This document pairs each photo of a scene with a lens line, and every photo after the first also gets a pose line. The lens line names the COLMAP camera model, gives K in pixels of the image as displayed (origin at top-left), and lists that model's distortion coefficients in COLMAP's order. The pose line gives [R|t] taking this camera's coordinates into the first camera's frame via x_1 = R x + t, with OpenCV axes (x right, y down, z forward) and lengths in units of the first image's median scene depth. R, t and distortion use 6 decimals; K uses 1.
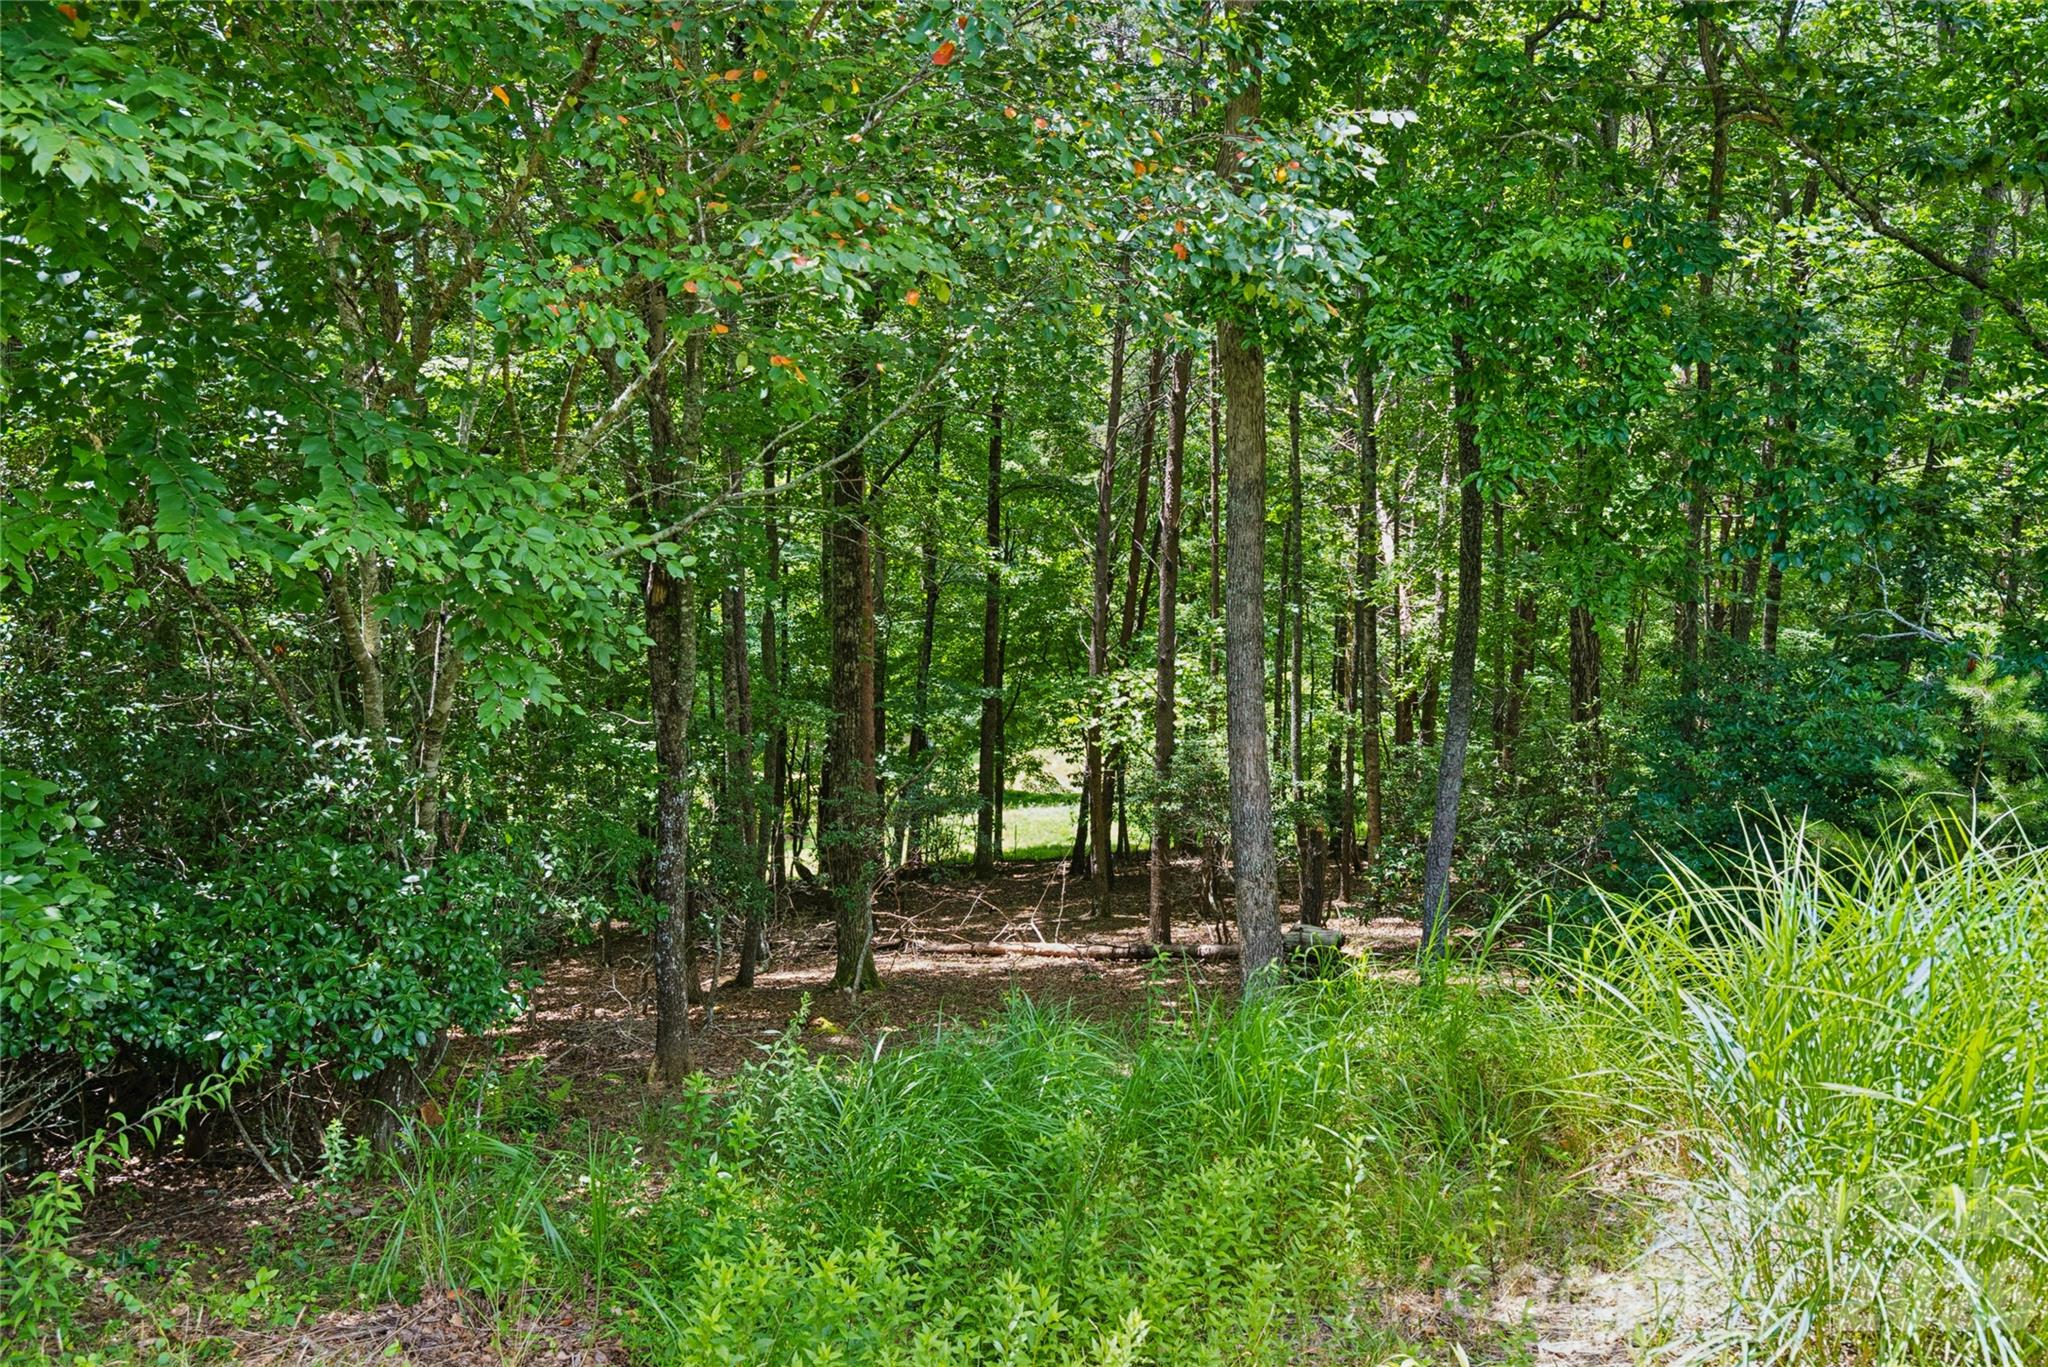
lens RADIAL K [[1712.8, 0, 1022.6], [0, 1712.8, 720.3], [0, 0, 1]] dist [-0.000136, -0.000444]
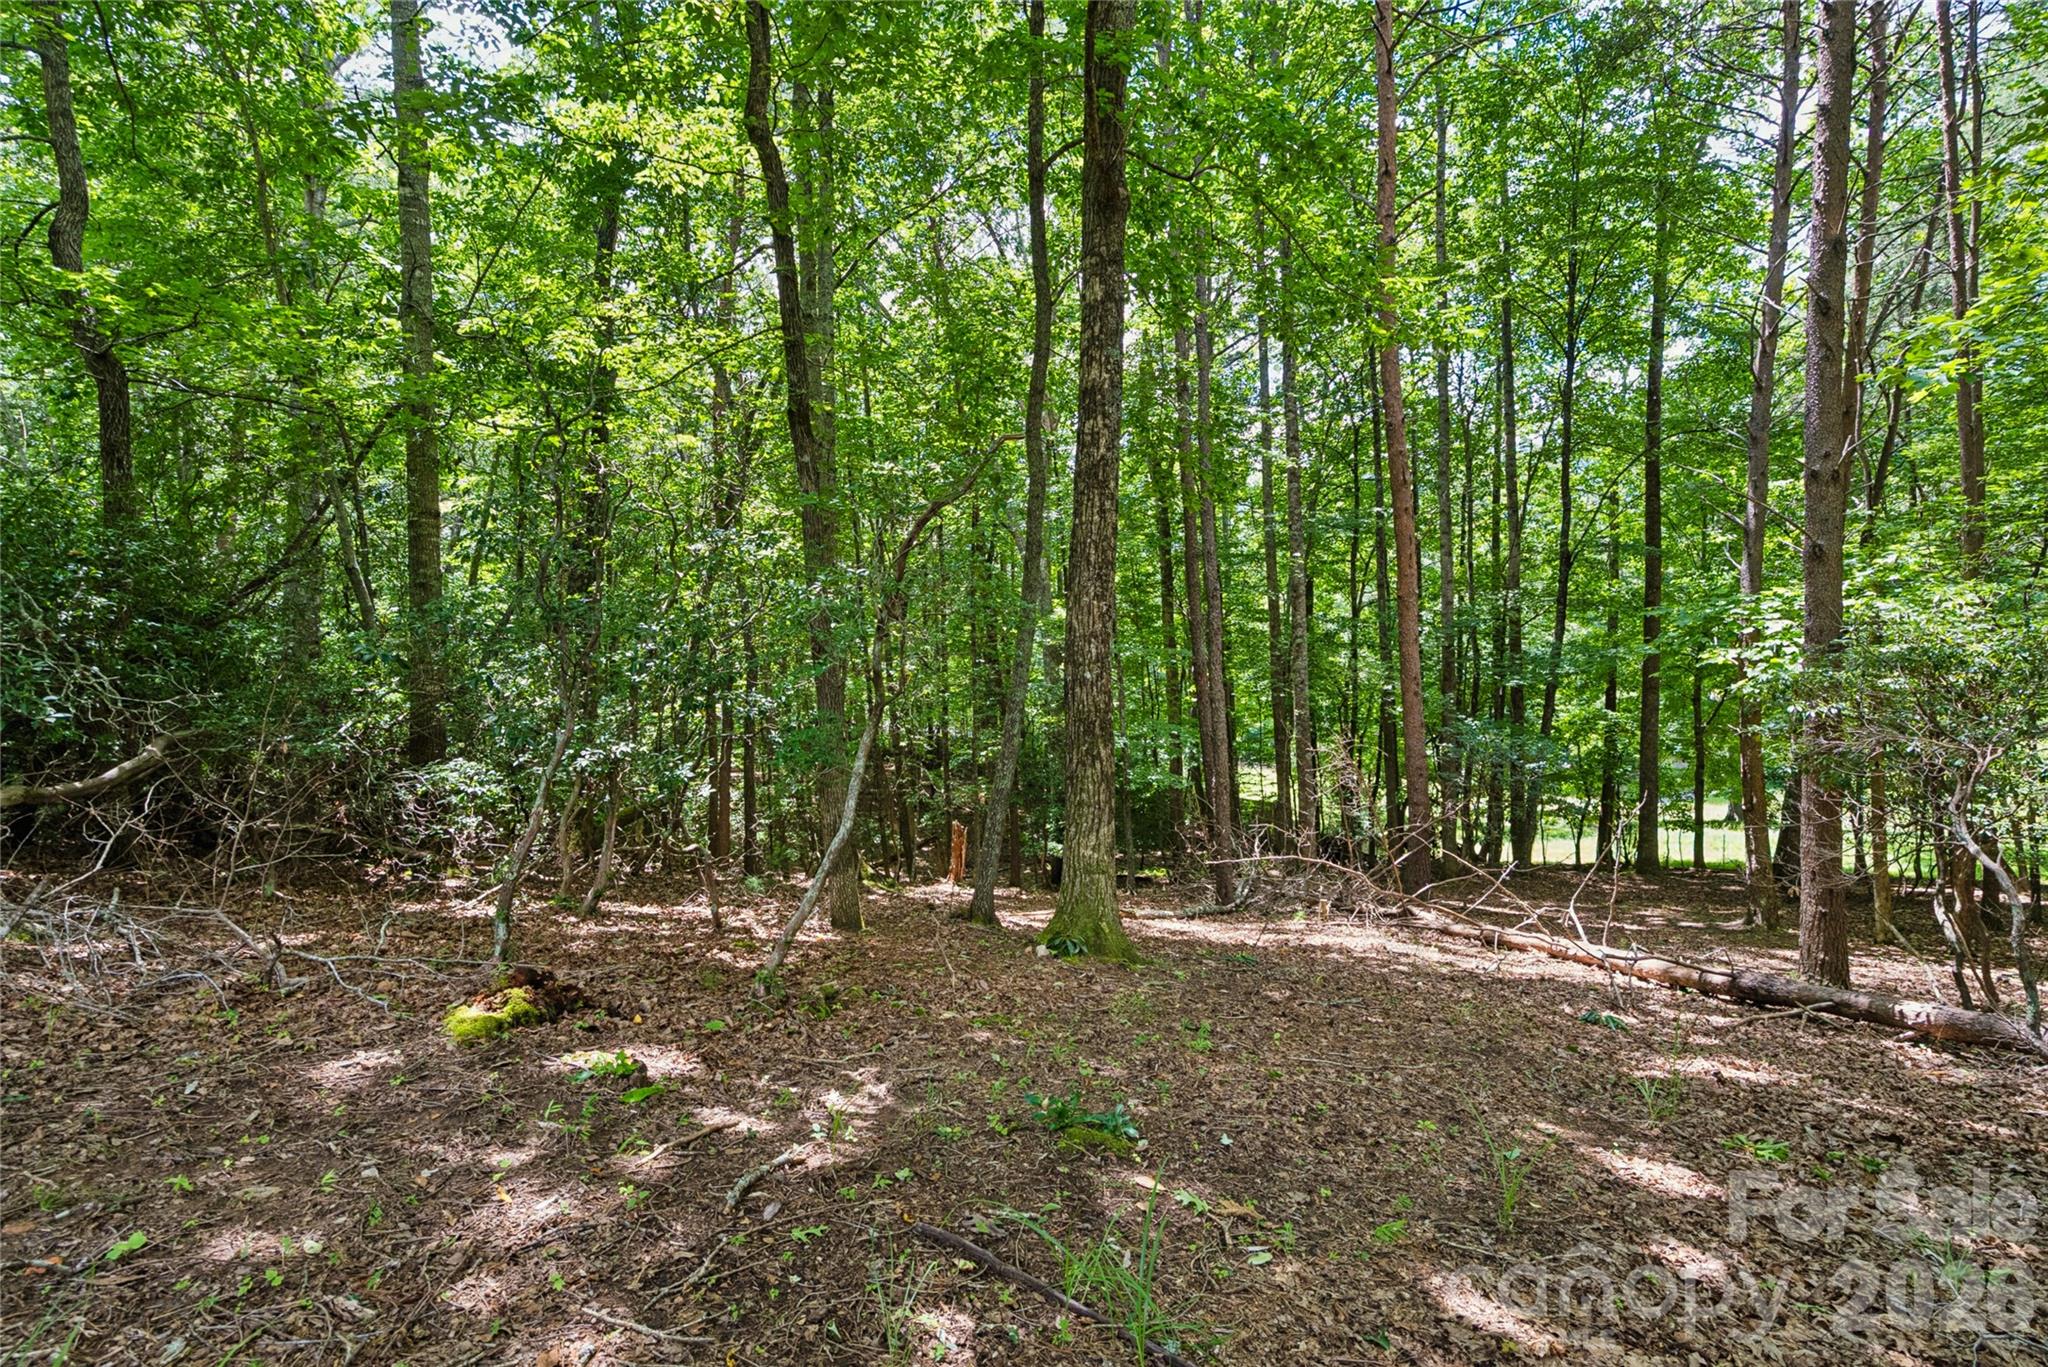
lens RADIAL K [[978.0, 0, 1018.0], [0, 978.0, 657.7], [0, 0, 1]] dist [0.027493, 0.000007]
pose [[0.779424, -0.007857, -0.626448, 0.067479], [-0.058992, 0.994558, -0.085871, 0.056453], [0.623713, 0.103886, 0.774719, 0.472749]]
